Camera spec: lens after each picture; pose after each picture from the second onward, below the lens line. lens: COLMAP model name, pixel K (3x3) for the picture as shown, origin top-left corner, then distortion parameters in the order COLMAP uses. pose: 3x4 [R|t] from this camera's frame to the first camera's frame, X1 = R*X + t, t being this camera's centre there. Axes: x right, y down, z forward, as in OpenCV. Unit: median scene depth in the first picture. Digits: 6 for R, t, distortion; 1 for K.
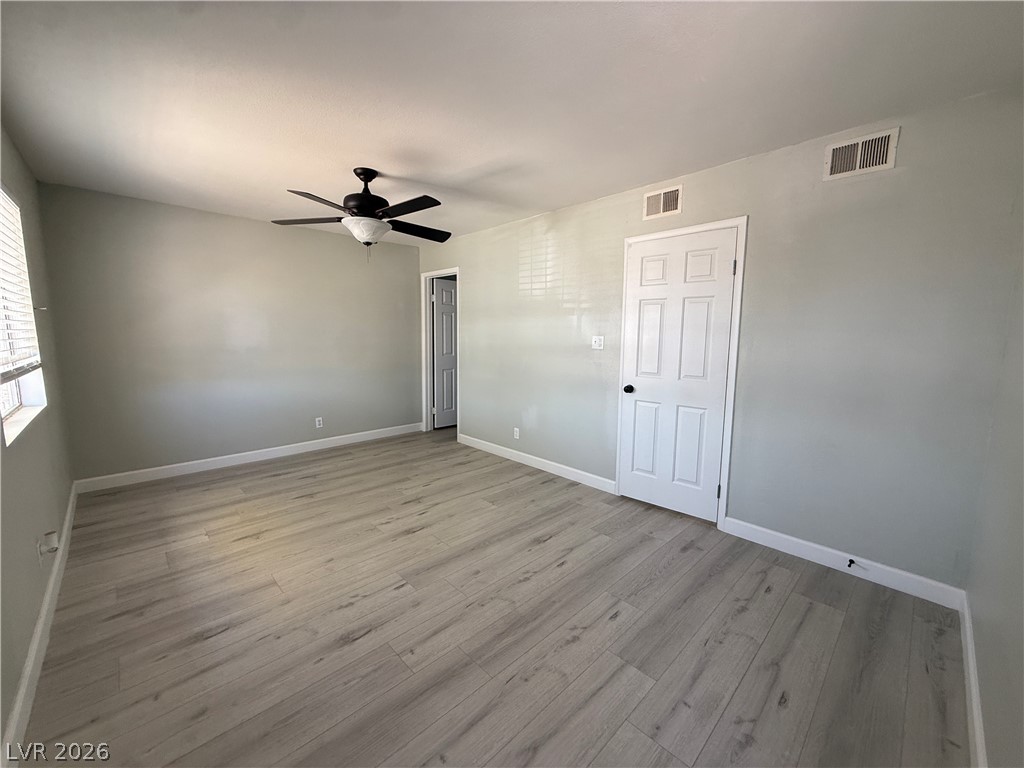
lens RADIAL K [[407.3, 0, 510.5], [0, 407.3, 384.2], [0, 0, 1]] dist [0.000468, -0.000101]
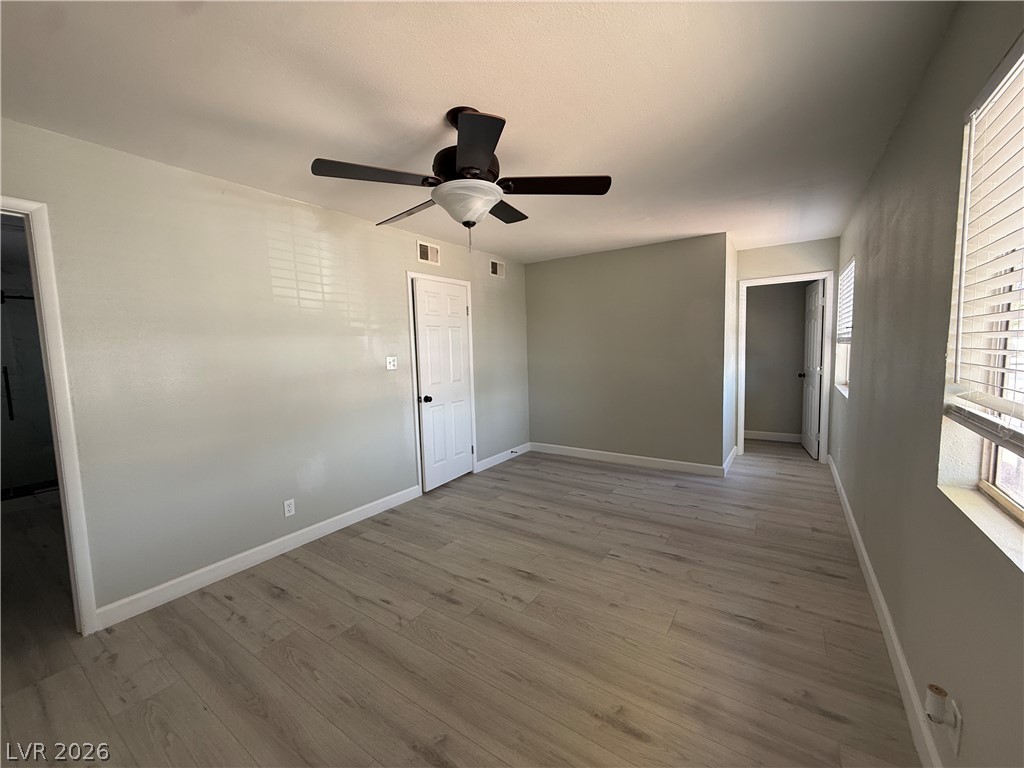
lens RADIAL K [[407.3, 0, 510.5], [0, 407.3, 384.2], [0, 0, 1]] dist [0.000468, -0.000101]
pose [[-0.204864, -0.092044, 0.974453, -0.938500], [0.148330, 0.981151, 0.123861, -0.145906], [-0.967486, 0.169915, -0.187349, 0.999036]]
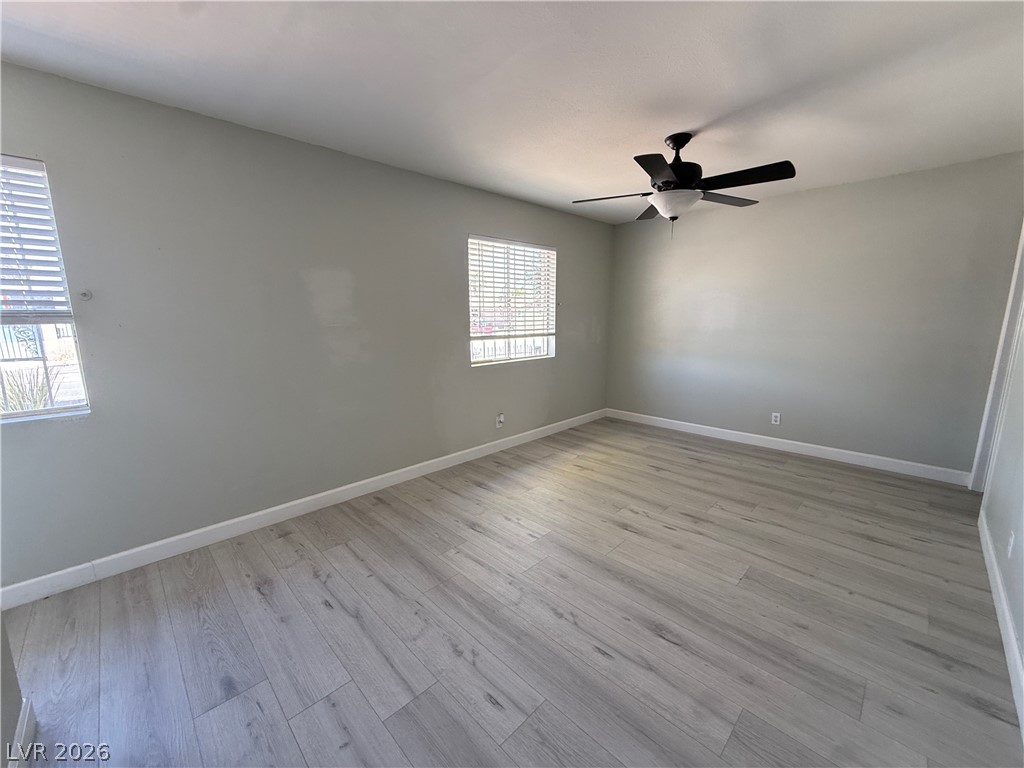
lens RADIAL K [[407.3, 0, 510.5], [0, 407.3, 384.2], [0, 0, 1]] dist [0.000468, -0.000101]
pose [[0.012040, 0.158147, -0.987342, 0.557236], [-0.118589, 0.980671, 0.155632, -0.069726], [0.992870, 0.115214, 0.030562, 0.587742]]
